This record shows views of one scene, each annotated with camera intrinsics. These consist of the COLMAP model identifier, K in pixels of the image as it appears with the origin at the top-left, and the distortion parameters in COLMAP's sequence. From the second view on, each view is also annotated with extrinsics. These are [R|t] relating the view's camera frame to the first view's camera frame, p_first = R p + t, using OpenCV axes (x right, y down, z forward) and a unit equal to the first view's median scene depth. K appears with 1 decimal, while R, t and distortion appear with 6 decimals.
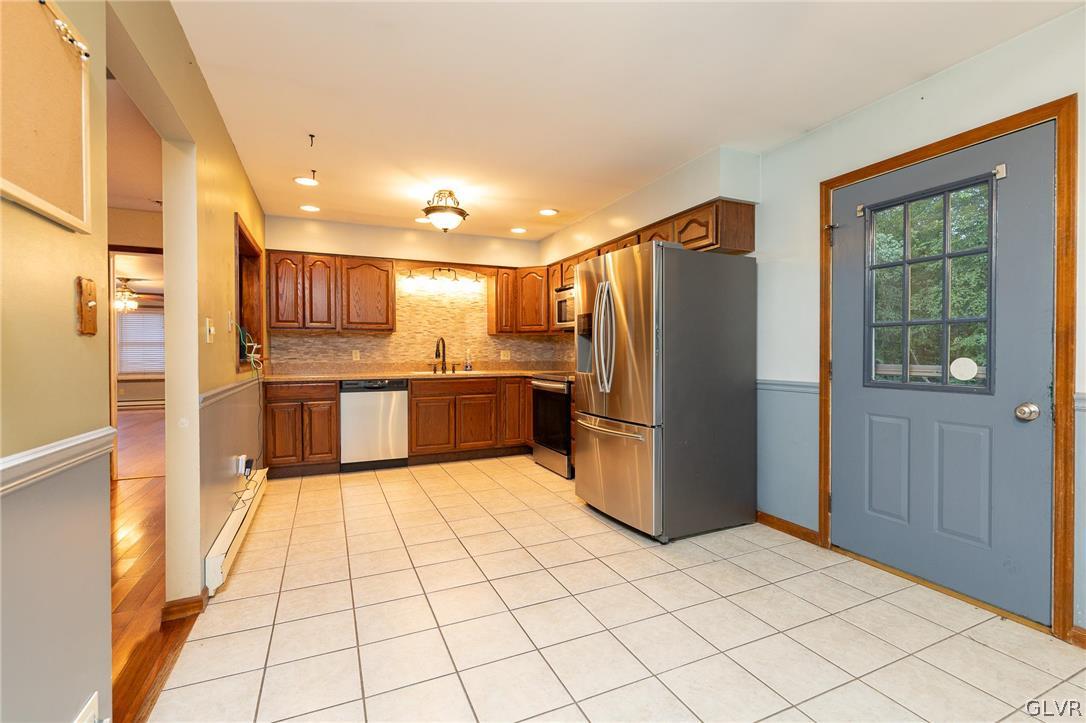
lens RADIAL K [[475.9, 0, 565.4], [0, 475.9, 353.6], [0, 0, 1]] dist [-0.001399, -0.000146]
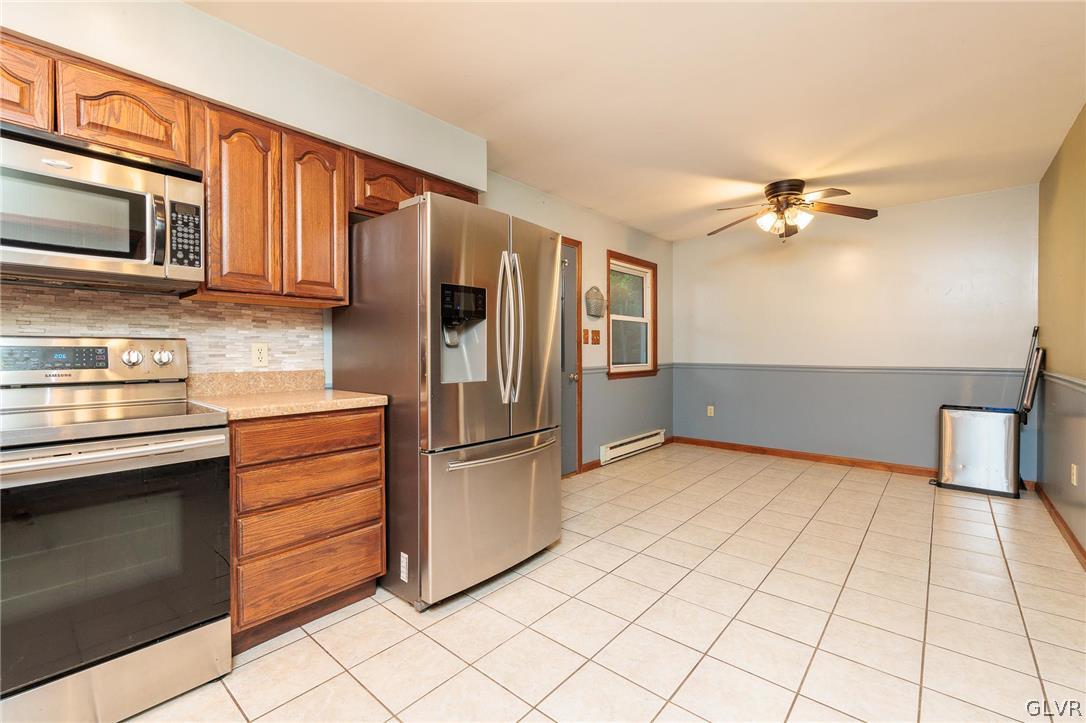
lens RADIAL K [[475.9, 0, 536.8], [0, 475.9, 352.6], [0, 0, 1]] dist [-0.001399, -0.000146]
pose [[-0.380402, -0.000187, 0.924821, -0.429866], [0.002416, 0.999996, 0.001196, 0.001265], [-0.924818, 0.002690, -0.380400, 0.873556]]
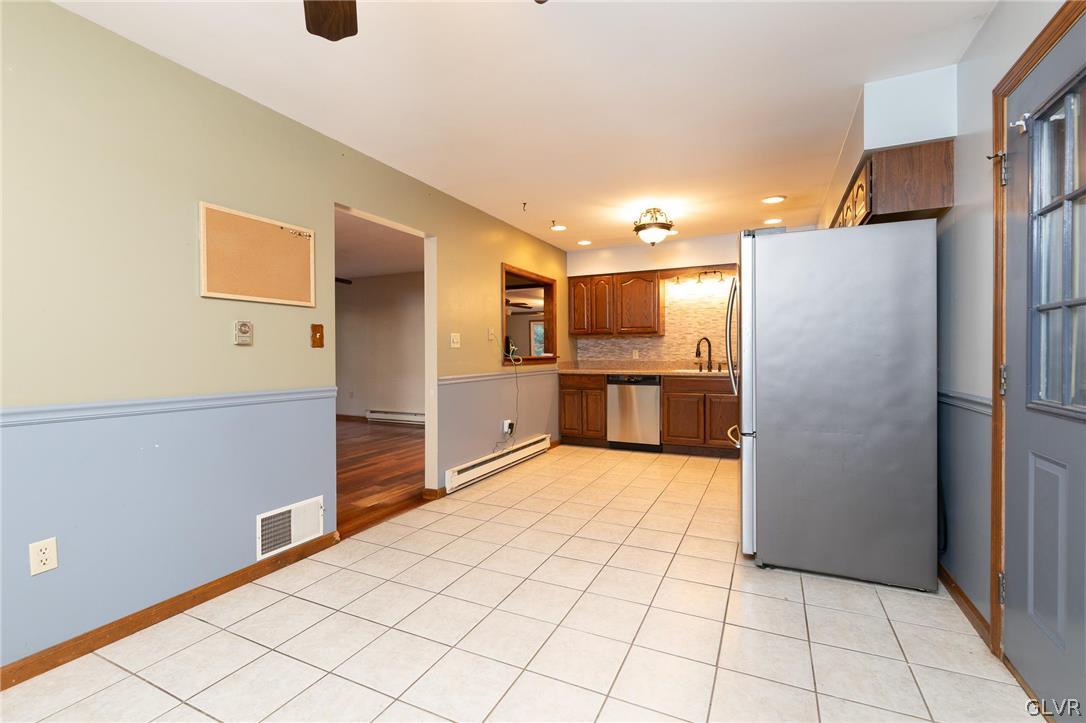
lens RADIAL K [[475.9, 0, 558.4], [0, 475.9, 352.7], [0, 0, 1]] dist [-0.001399, -0.000146]
pose [[0.653799, 0.000098, -0.756668, 0.379320], [0.001089, 0.999999, 0.001070, -0.002332], [0.756668, -0.001523, 0.653798, 0.078382]]
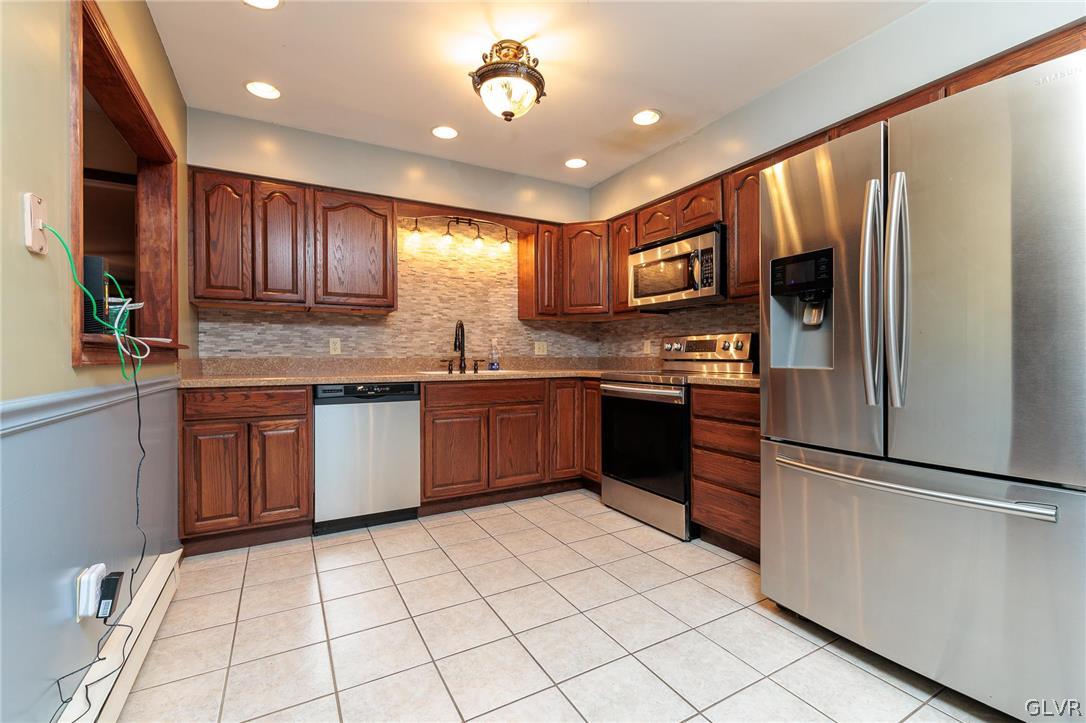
lens RADIAL K [[475.9, 0, 542.8], [0, 475.9, 352.1], [0, 0, 1]] dist [-0.001399, -0.000146]
pose [[0.999430, -0.002679, 0.033650, -0.193948], [0.002972, 0.999958, -0.008674, 0.020117], [-0.033625, 0.008769, 0.999396, 0.368915]]
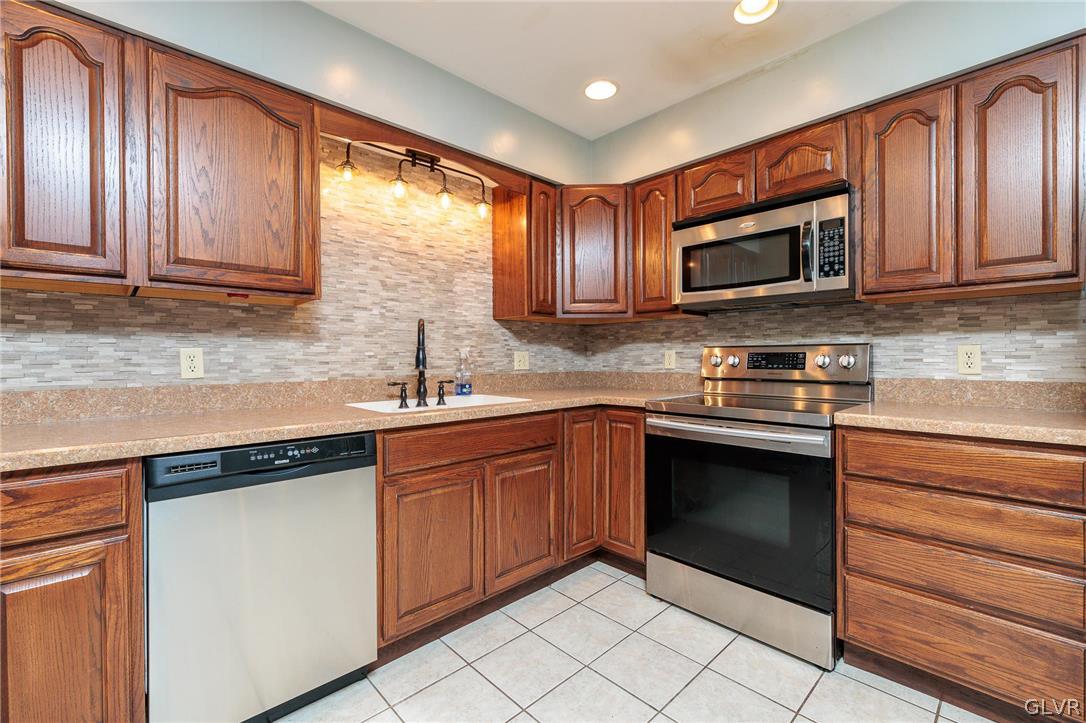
lens RADIAL K [[475.9, 0, 546.3], [0, 475.9, 356.5], [0, 0, 1]] dist [-0.001399, -0.000146]
pose [[0.960413, -0.003035, 0.278562, -0.318624], [0.003819, 0.999990, -0.002270, 0.000365], [-0.278553, 0.003244, 0.960415, 0.655039]]
